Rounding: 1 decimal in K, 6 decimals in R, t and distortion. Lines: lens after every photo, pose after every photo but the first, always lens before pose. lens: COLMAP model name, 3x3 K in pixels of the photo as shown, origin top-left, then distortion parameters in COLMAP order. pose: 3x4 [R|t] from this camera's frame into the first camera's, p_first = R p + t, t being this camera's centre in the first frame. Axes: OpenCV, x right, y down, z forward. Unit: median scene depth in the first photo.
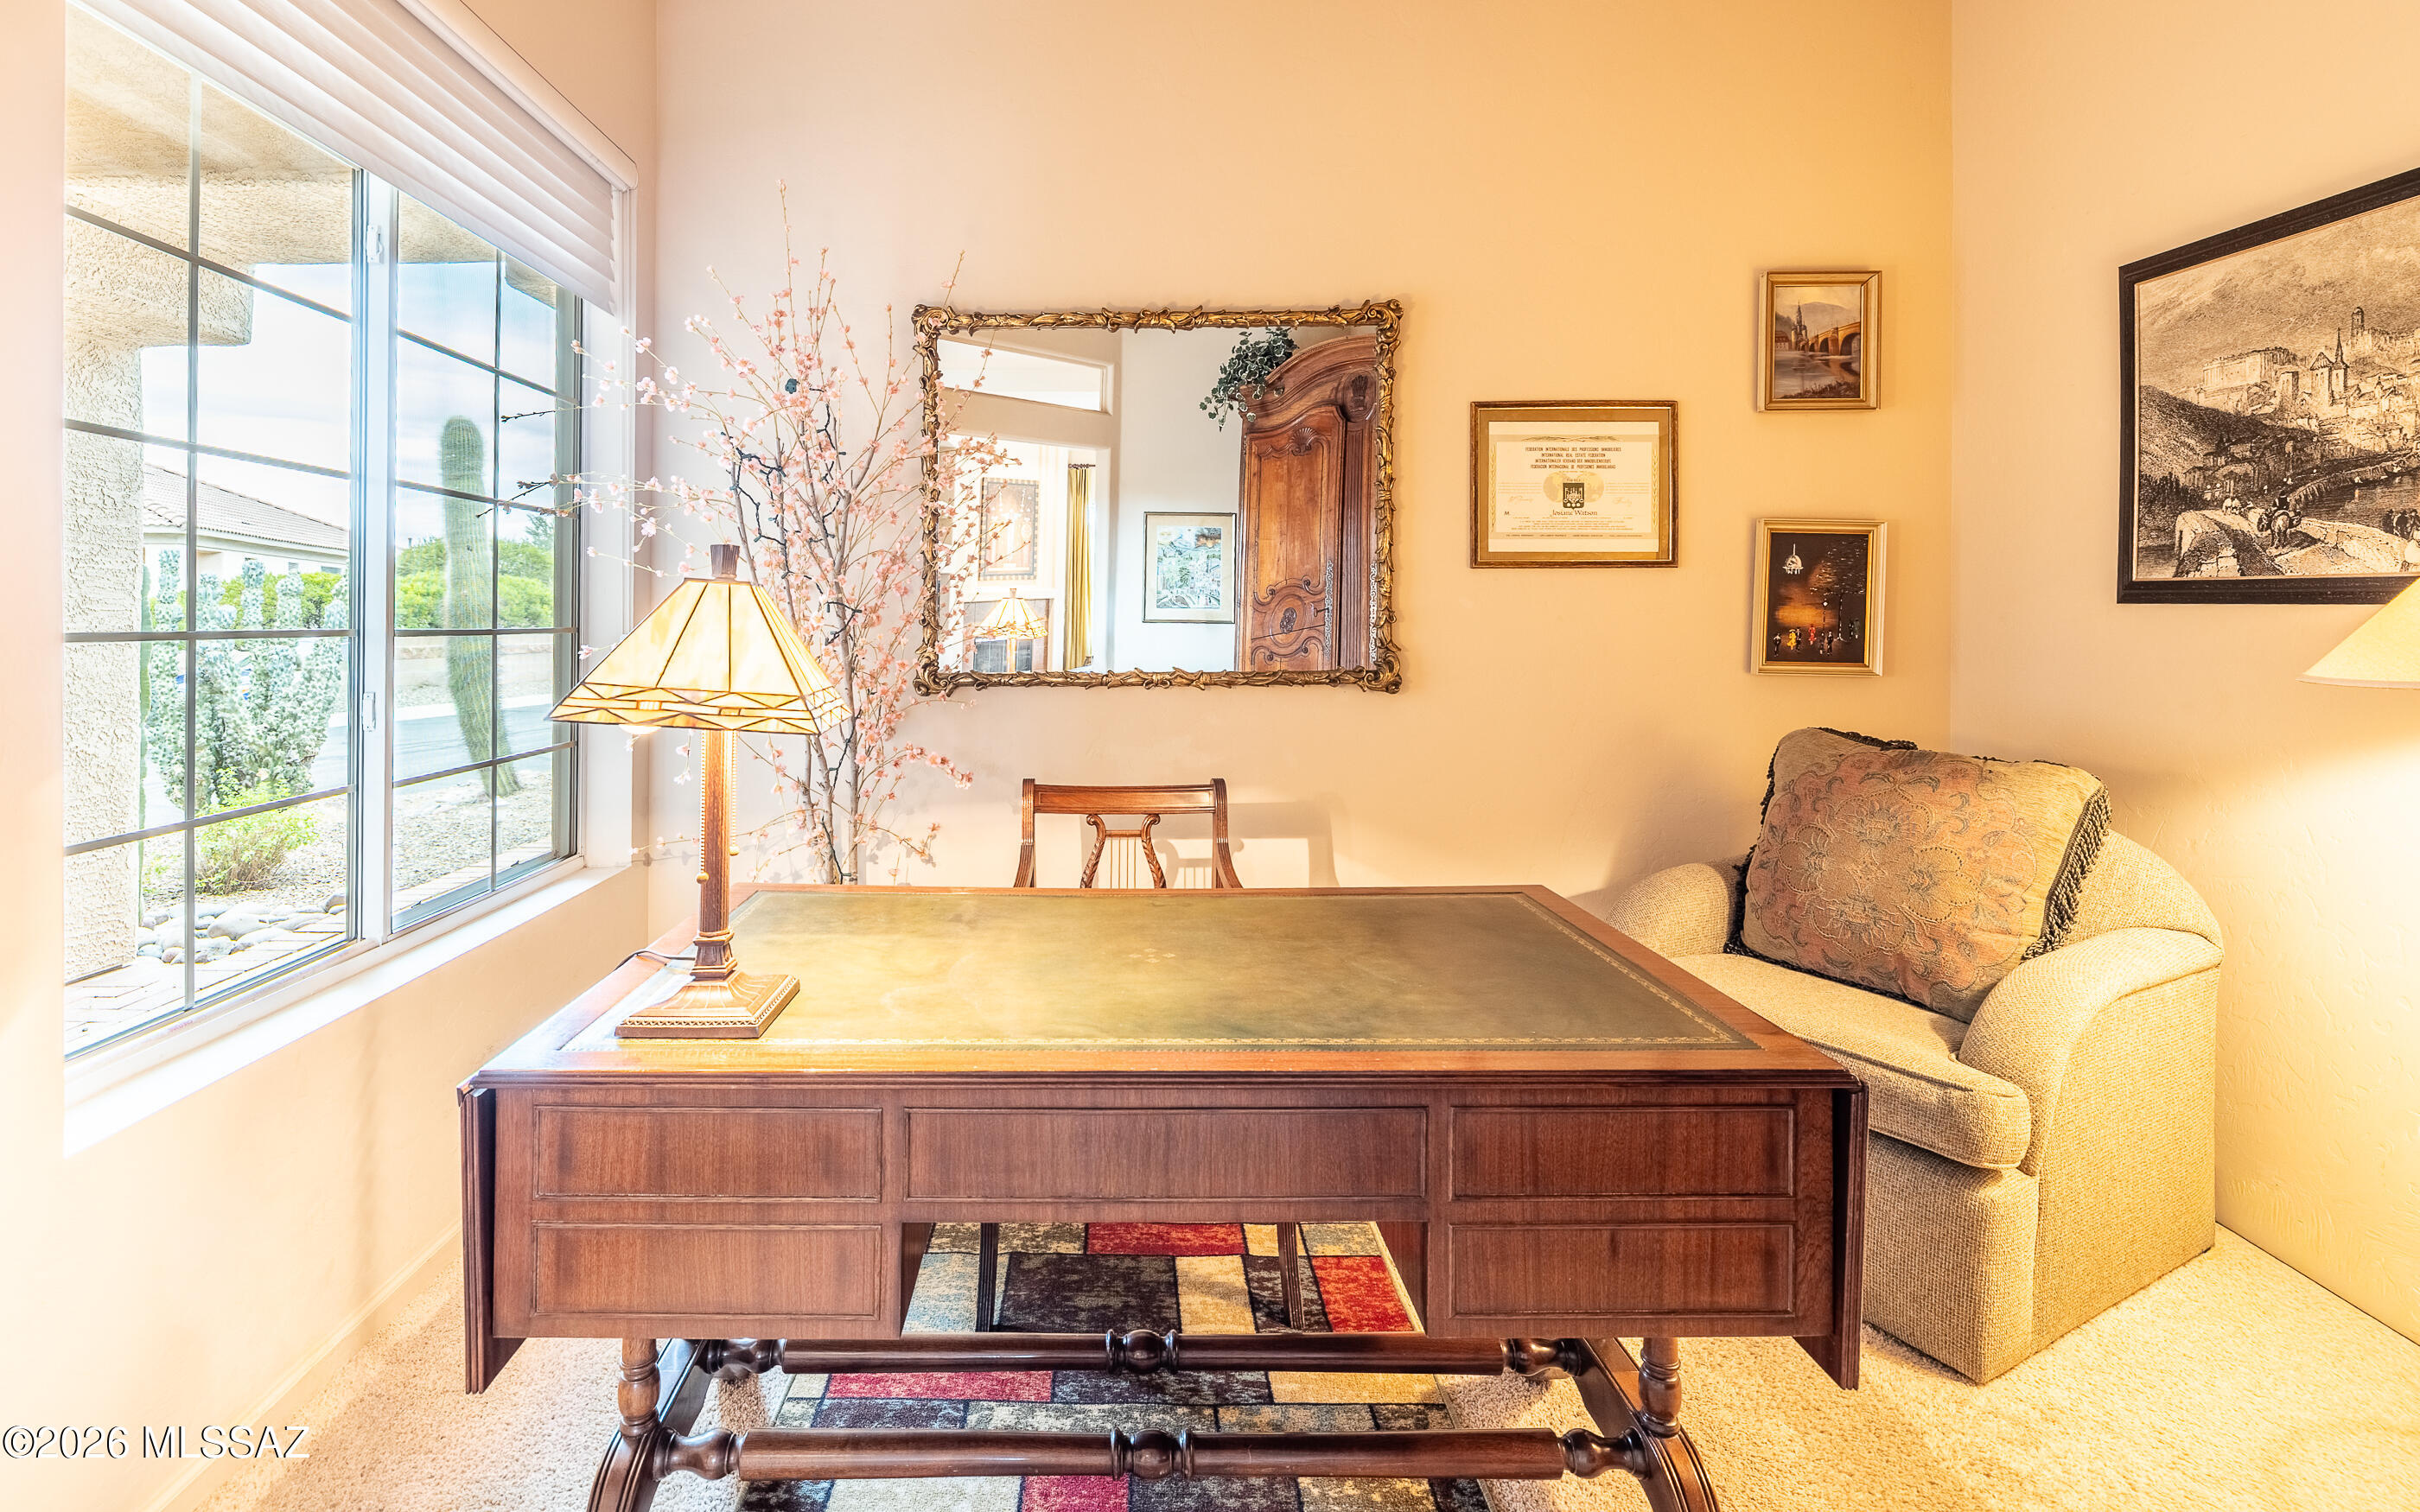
lens RADIAL K [[1031.2, 0, 1113.6], [0, 1031.2, 661.0], [0, 0, 1]] dist [-0.001437, 0.000075]
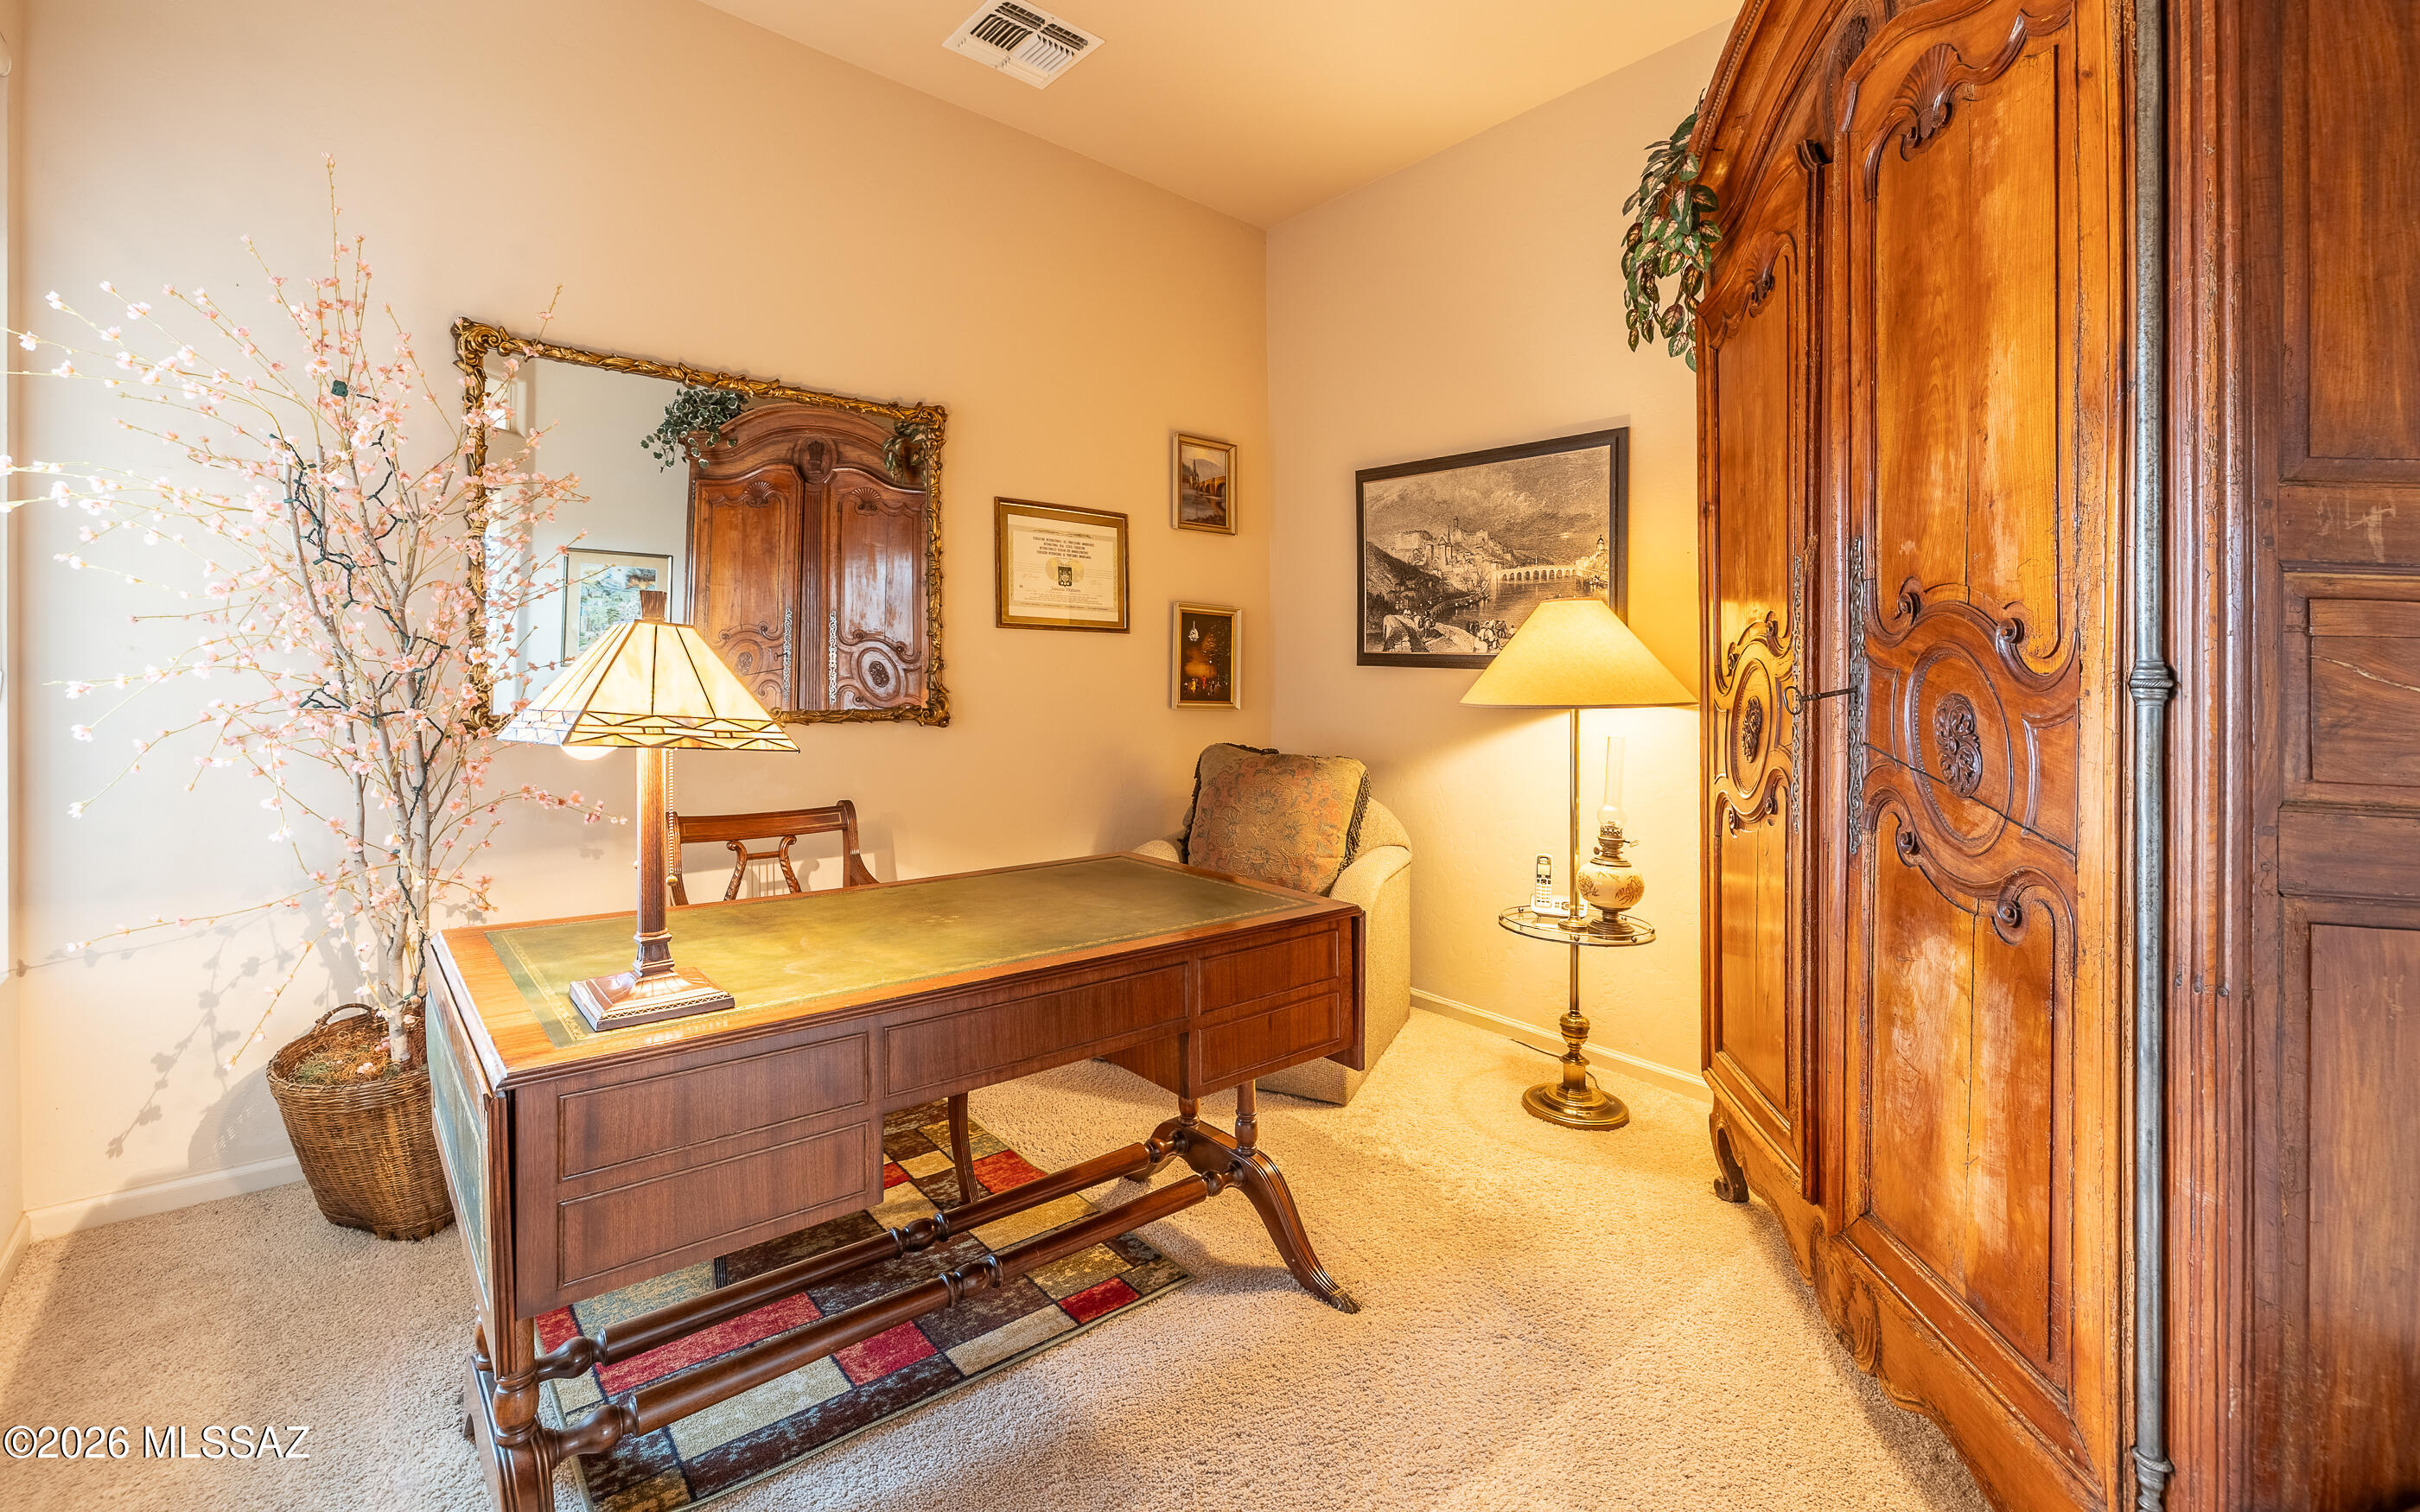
lens RADIAL K [[1031.2, 0, 1124.7], [0, 1031.2, 697.2], [0, 0, 1]] dist [-0.001437, 0.000075]
pose [[0.789985, 0.000401, 0.613126, -0.326050], [0.006147, 0.999944, -0.008574, 0.007962], [-0.613095, 0.010542, 0.789939, -0.104418]]
